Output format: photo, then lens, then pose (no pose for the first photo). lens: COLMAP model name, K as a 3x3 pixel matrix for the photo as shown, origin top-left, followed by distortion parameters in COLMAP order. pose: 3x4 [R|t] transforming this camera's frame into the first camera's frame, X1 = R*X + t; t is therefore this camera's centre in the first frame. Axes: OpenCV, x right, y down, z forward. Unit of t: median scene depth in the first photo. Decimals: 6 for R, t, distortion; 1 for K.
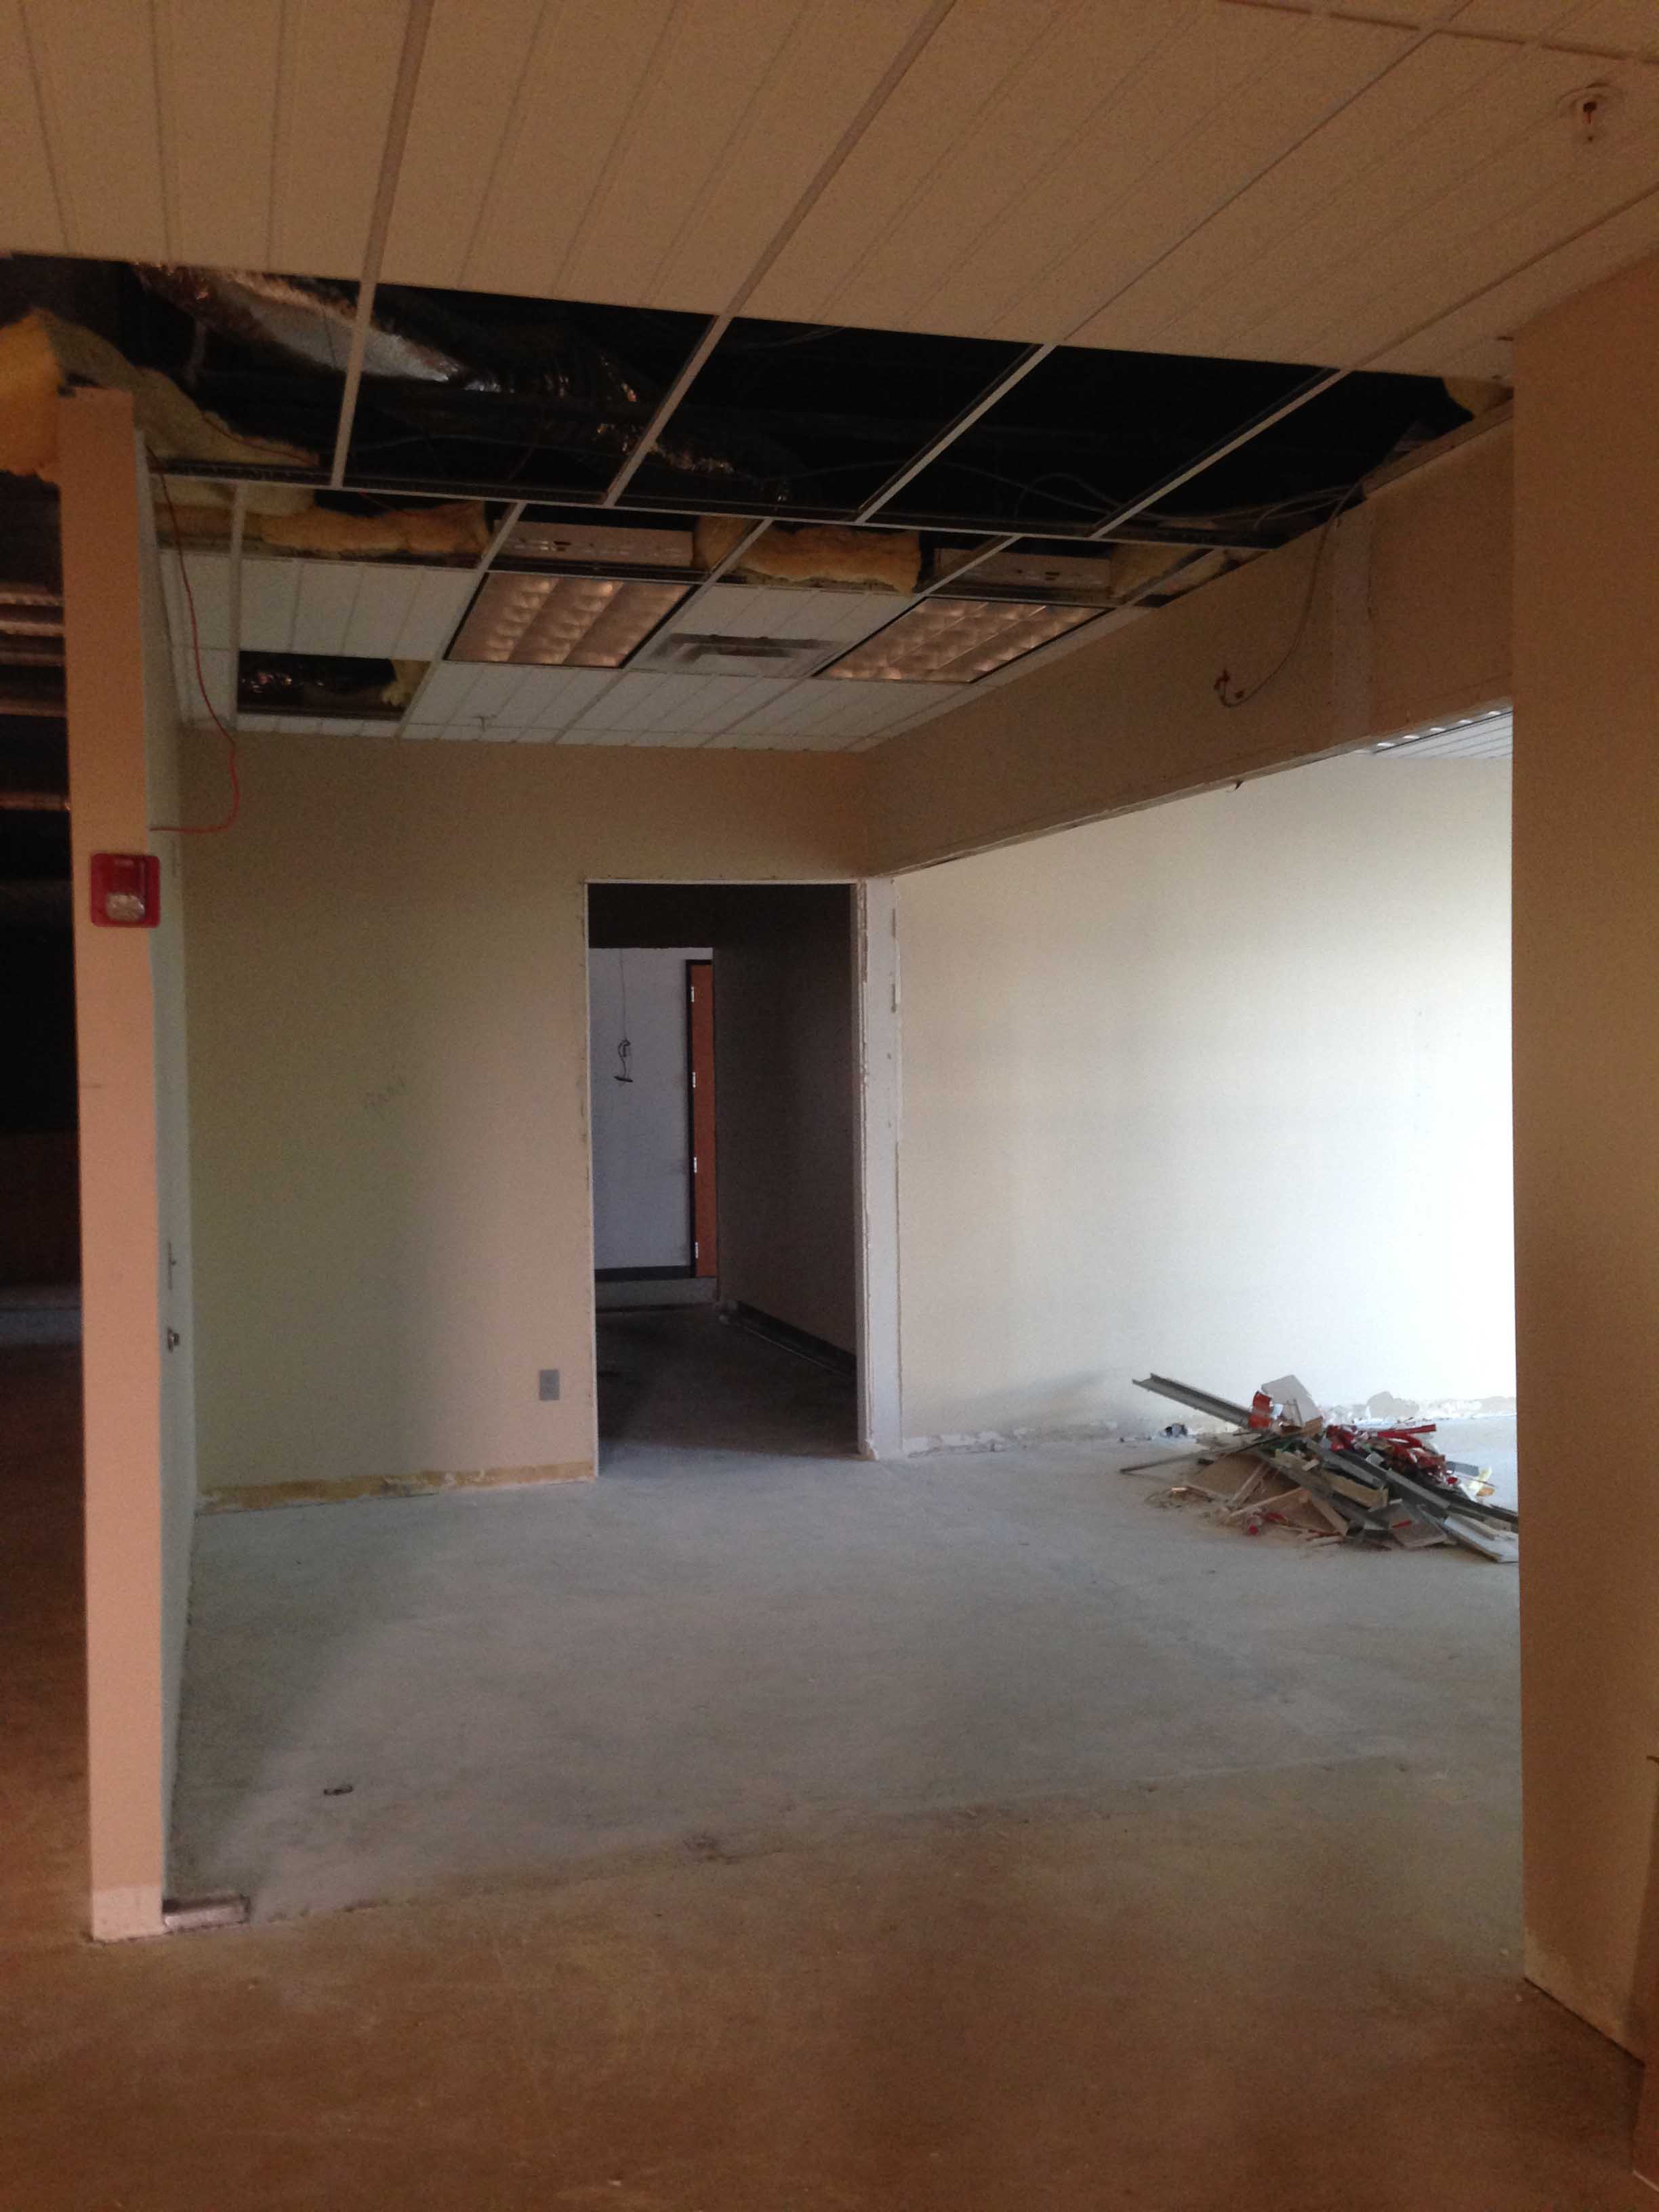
lens RADIAL K [[2065.4, 0, 817.7], [0, 2065.4, 1092.7], [0, 0, 1]] dist [0.011614, 0.000000]
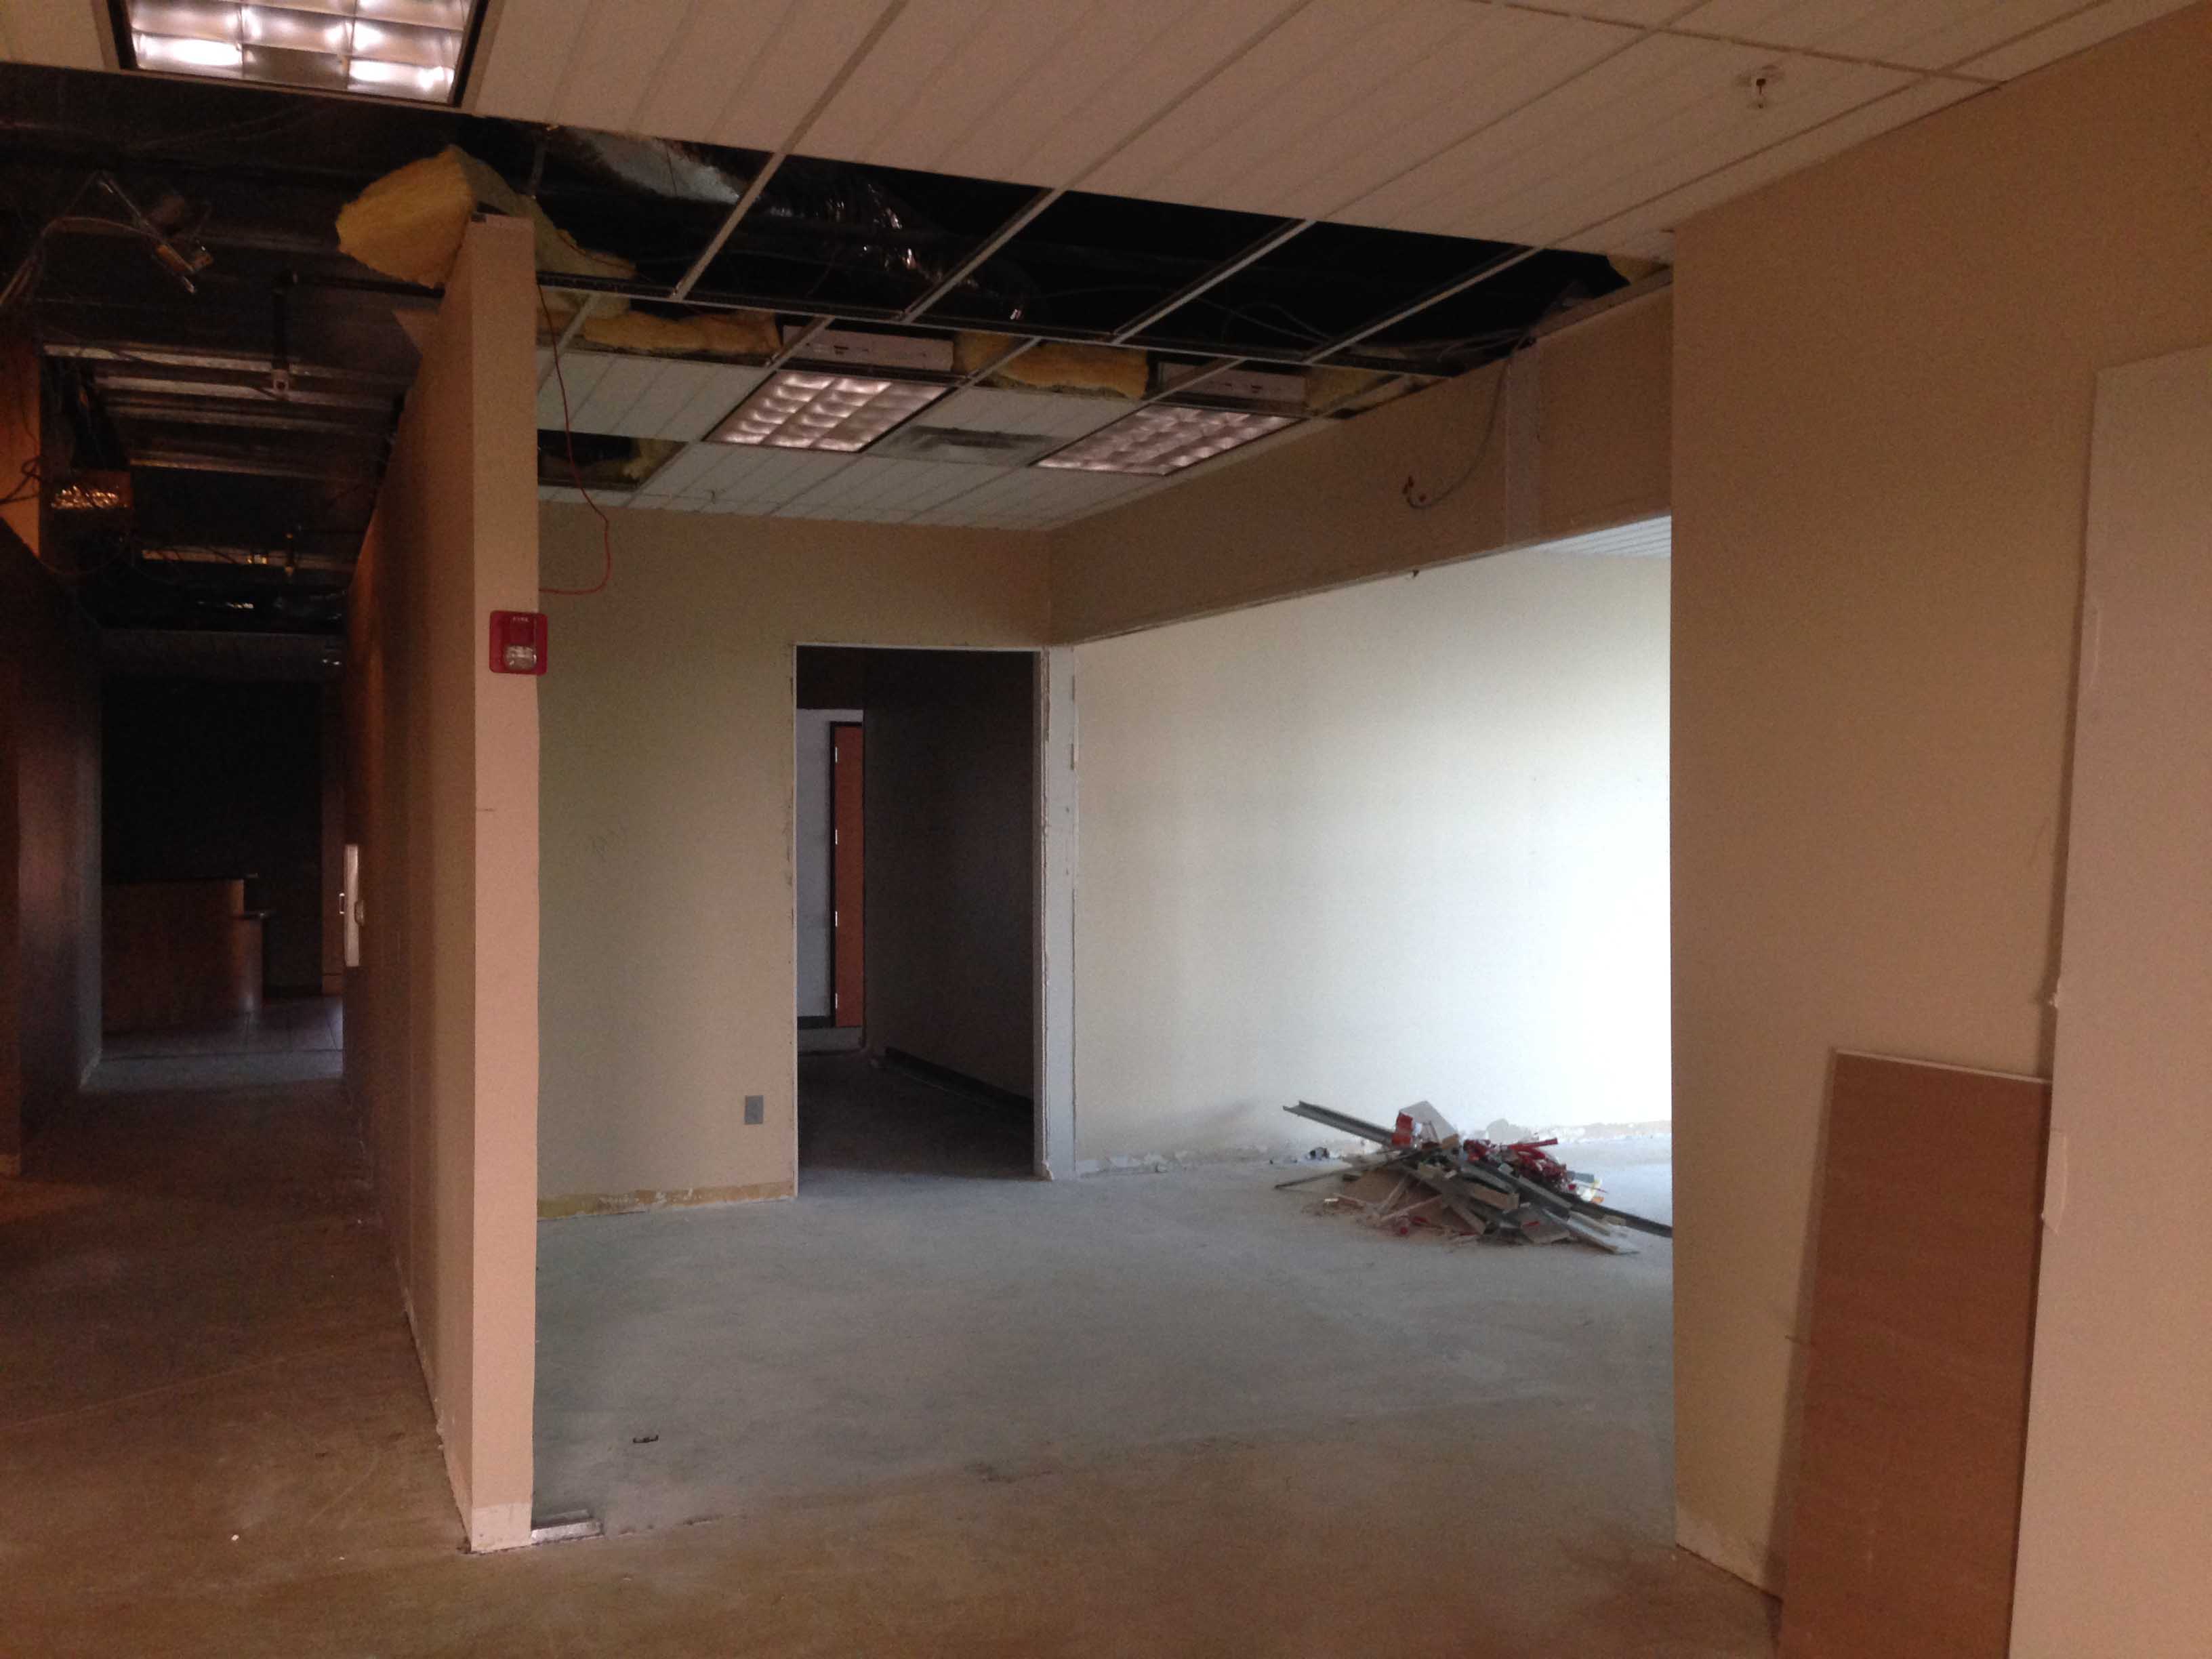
lens RADIAL K [[2065.4, 0, 1110.4], [0, 2065.4, 833.6], [0, 0, 1]] dist [0.011614, 0.000000]
pose [[0.994304, 0.012134, 0.105887, -0.090697], [-0.010600, 0.999831, -0.015044, 0.016898], [-0.106051, 0.013836, 0.994264, -0.141158]]
